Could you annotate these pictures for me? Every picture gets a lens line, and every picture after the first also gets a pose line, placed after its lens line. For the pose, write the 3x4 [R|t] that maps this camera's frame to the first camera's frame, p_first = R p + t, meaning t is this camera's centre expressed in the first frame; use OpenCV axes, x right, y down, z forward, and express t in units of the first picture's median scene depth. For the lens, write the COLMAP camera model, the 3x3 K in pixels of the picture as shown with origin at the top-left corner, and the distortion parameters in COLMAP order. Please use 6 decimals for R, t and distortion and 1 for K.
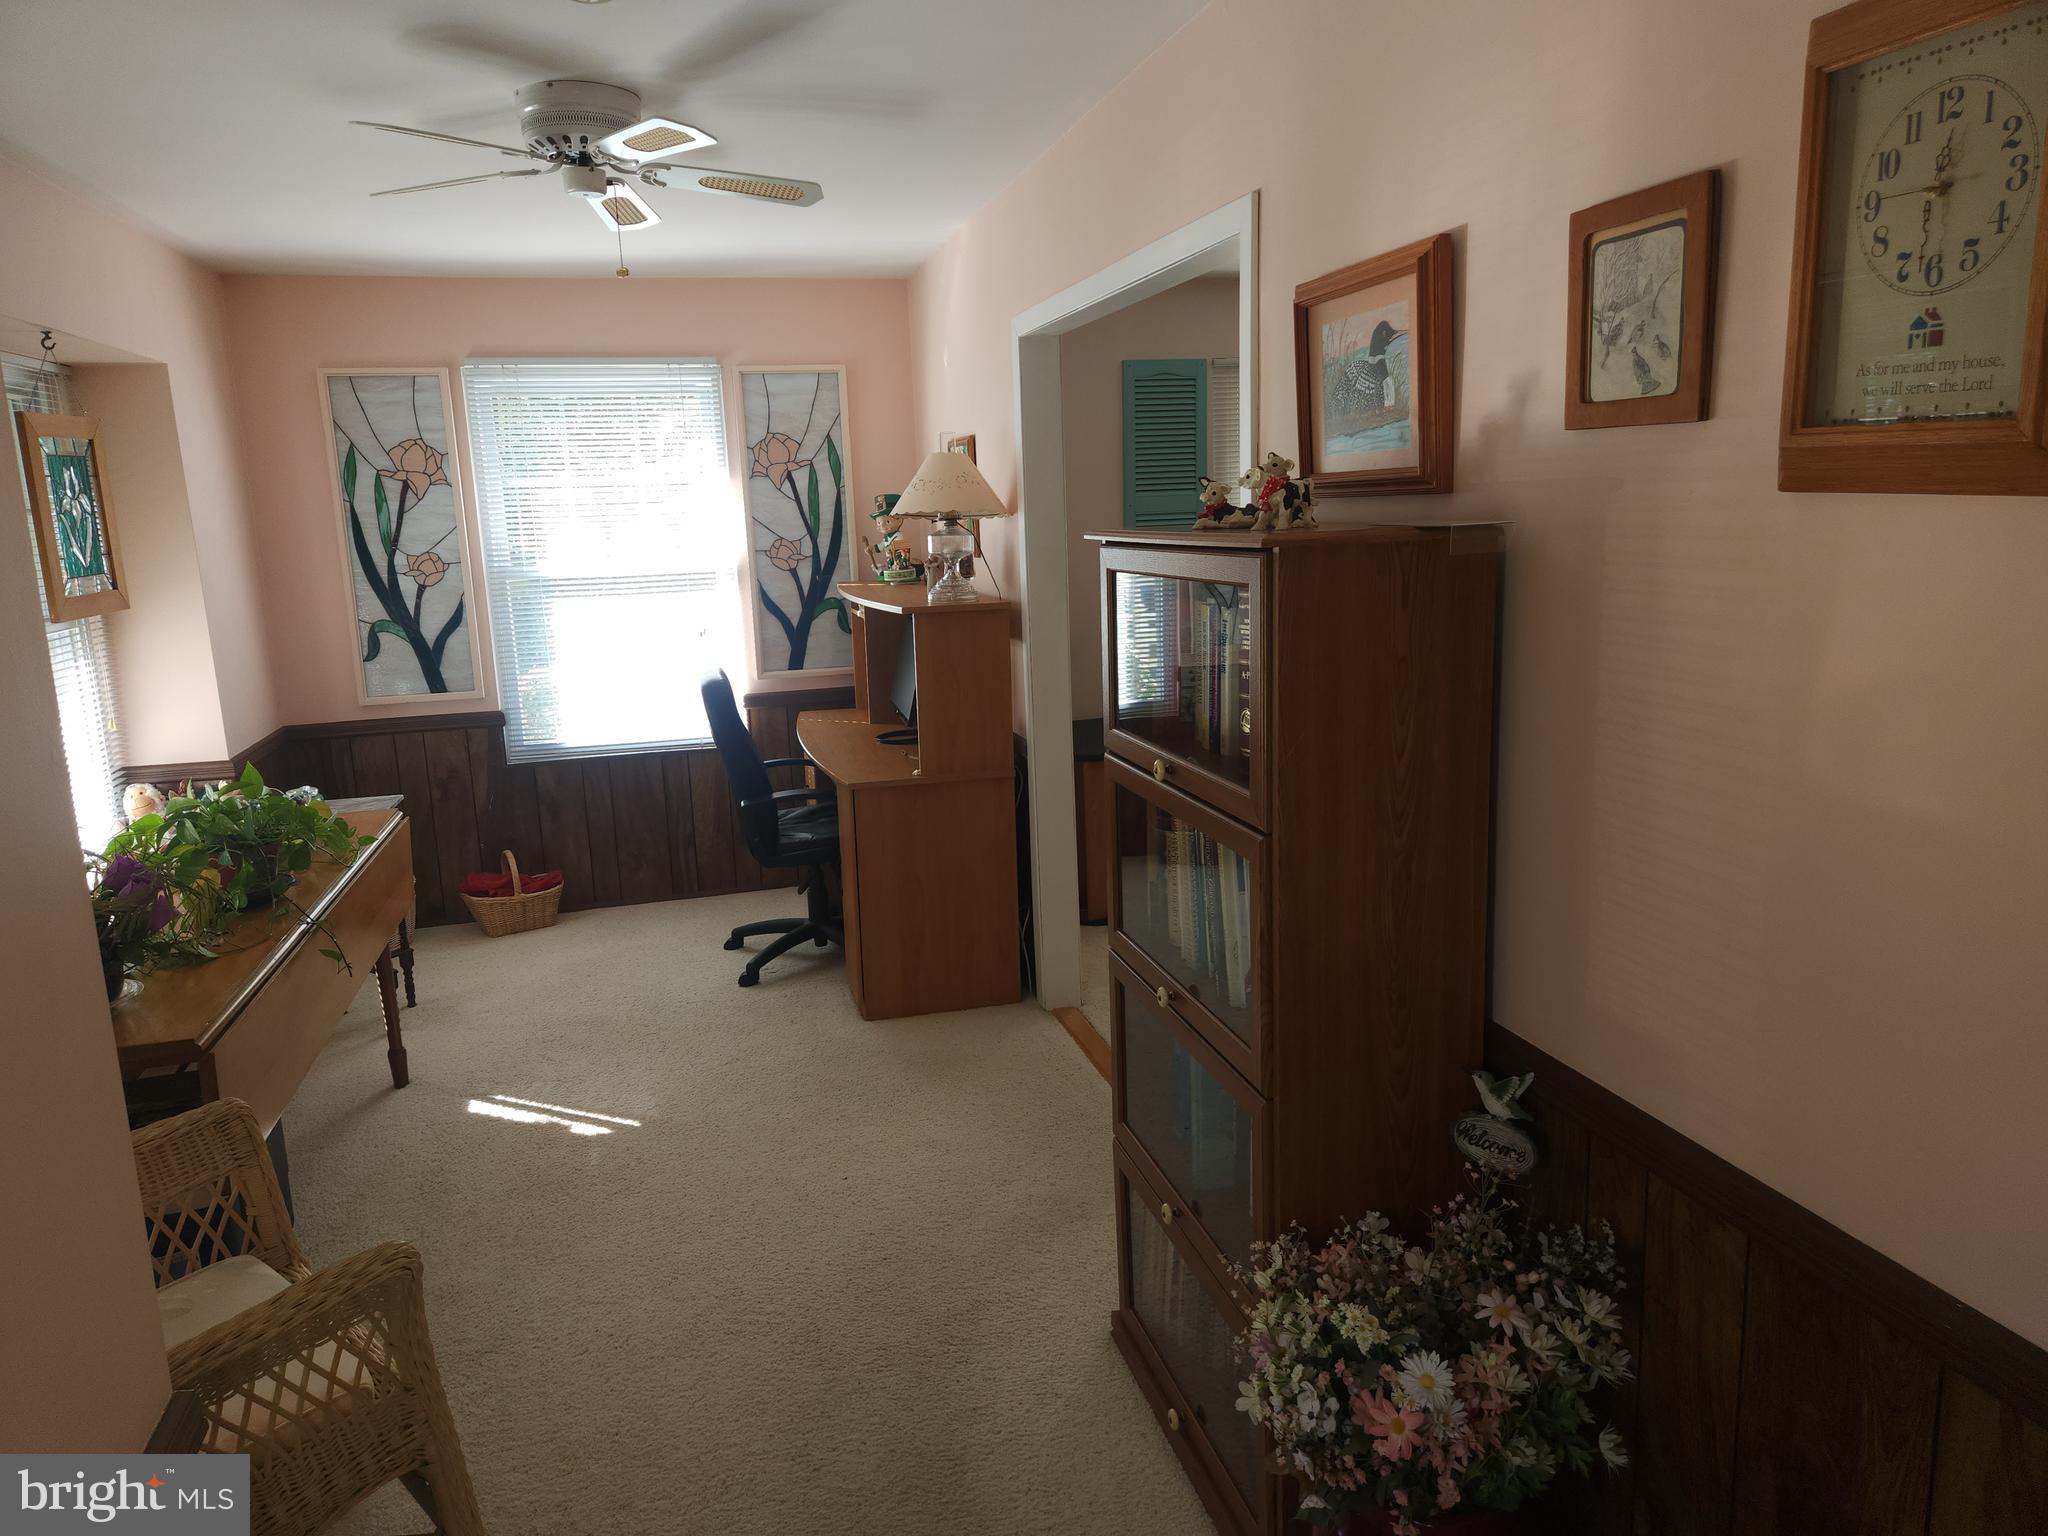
lens RADIAL K [[1352.1, 0, 1024.5], [0, 1352.1, 761.7], [0, 0, 1]] dist [0.079053, -0.069051]
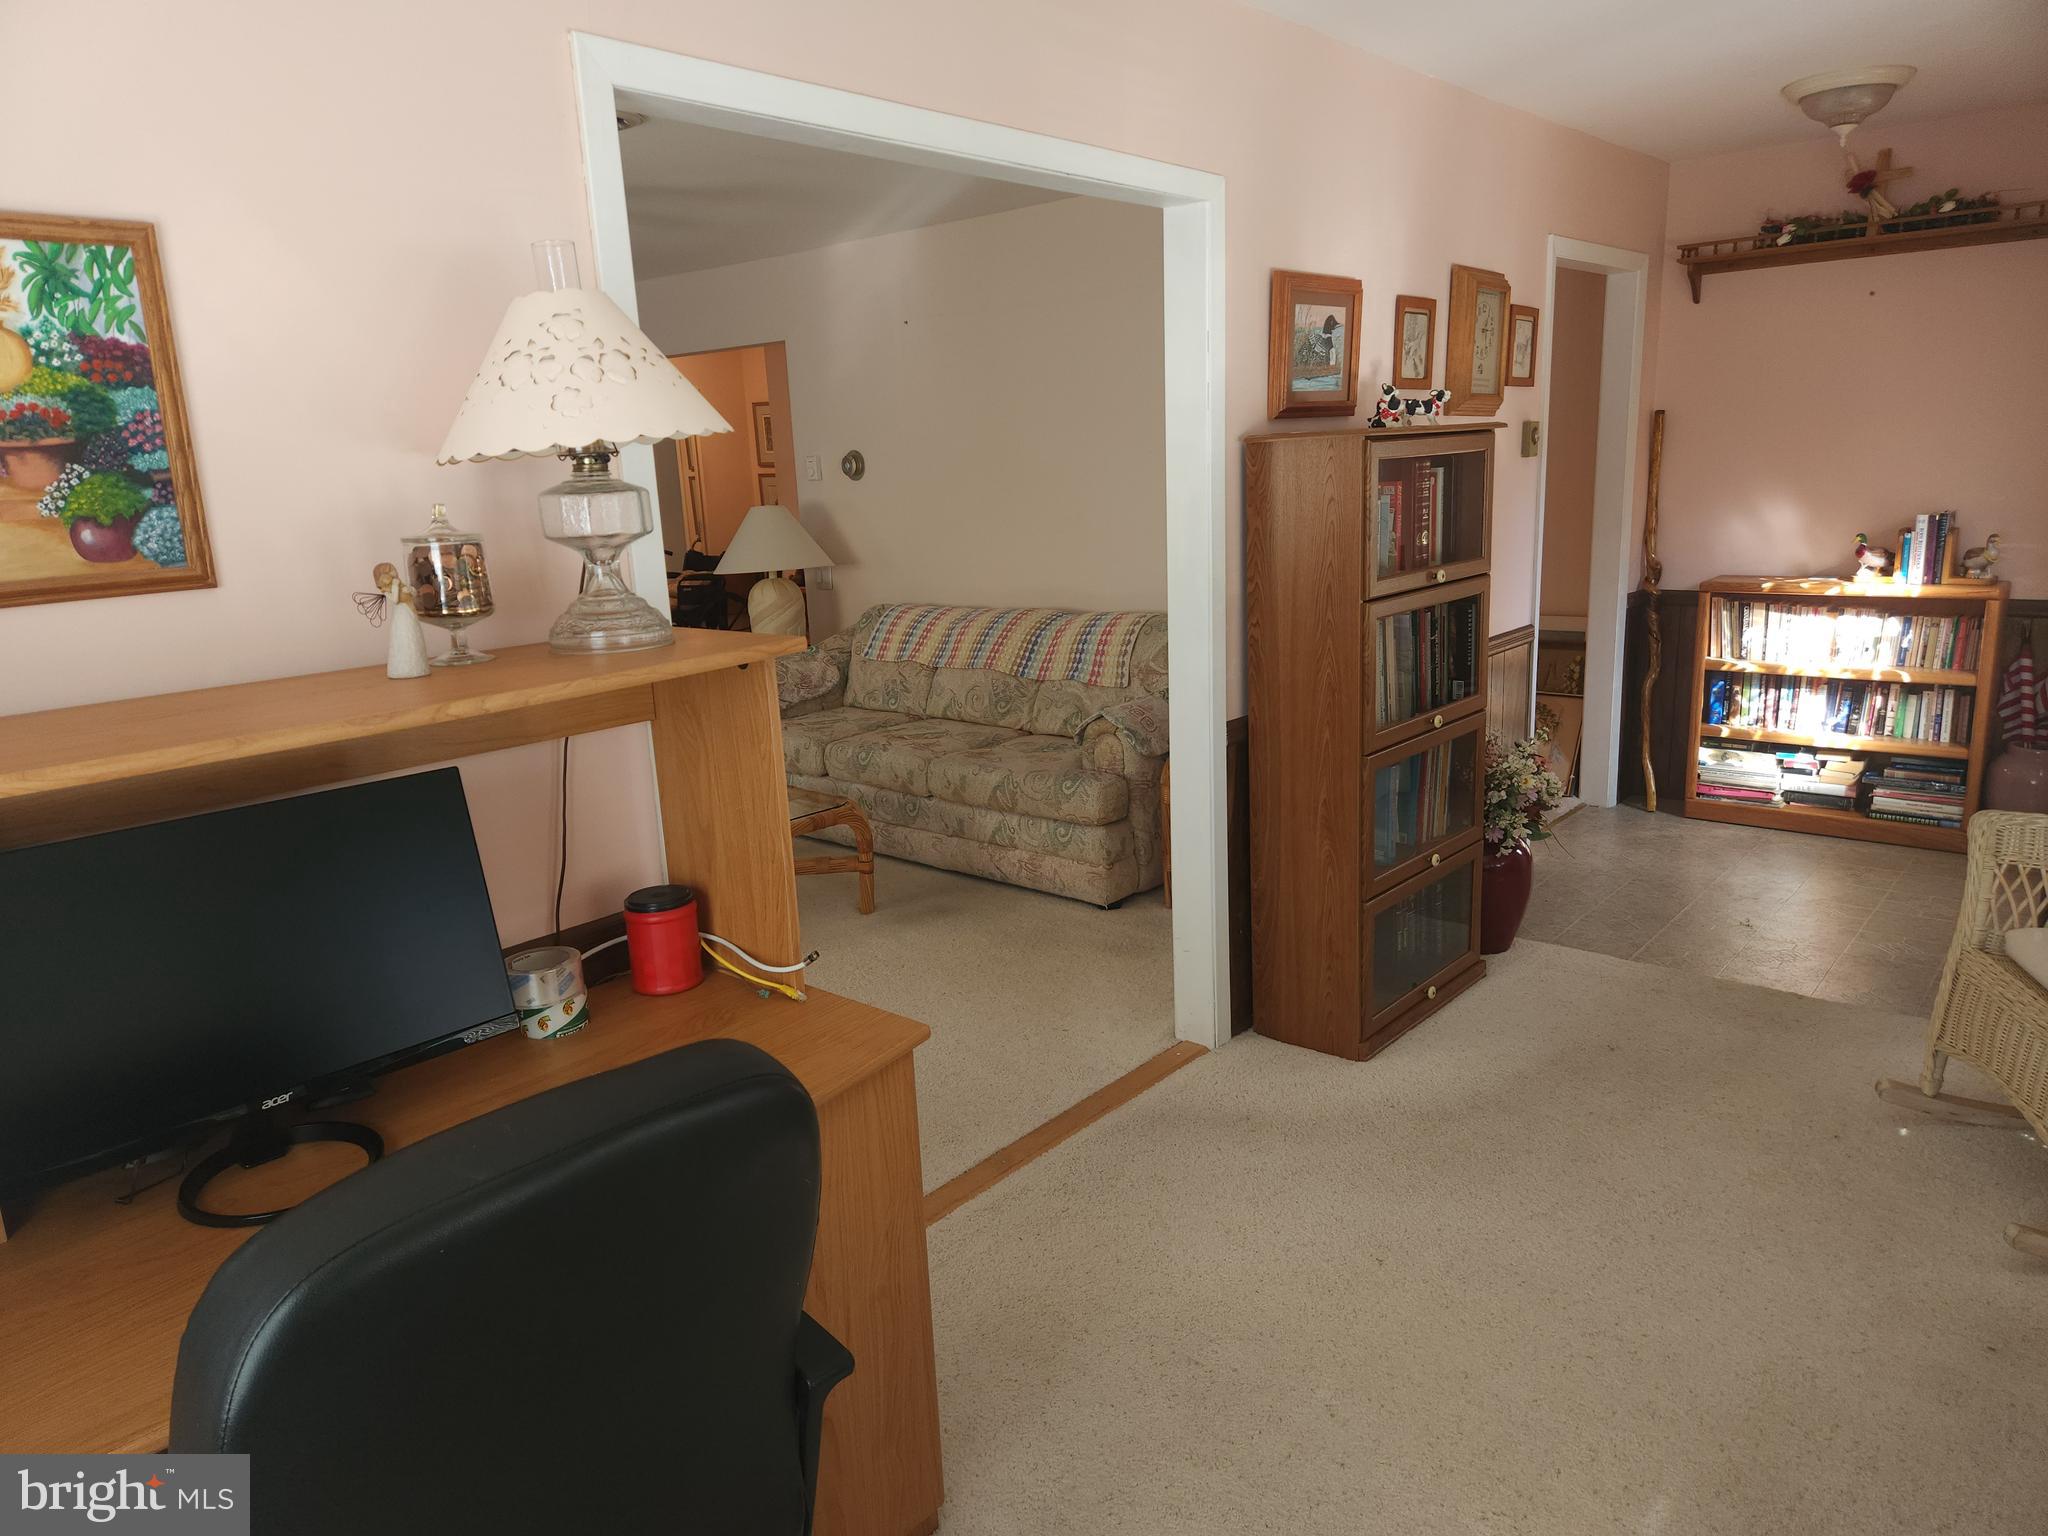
lens RADIAL K [[1352.1, 0, 1025.8], [0, 1352.1, 762.8], [0, 0, 1]] dist [0.079053, -0.069051]
pose [[-0.552514, -0.136450, 0.822259, -1.023183], [0.212073, 0.931029, 0.297002, -0.386632], [-0.806073, 0.338477, -0.485469, 2.328773]]
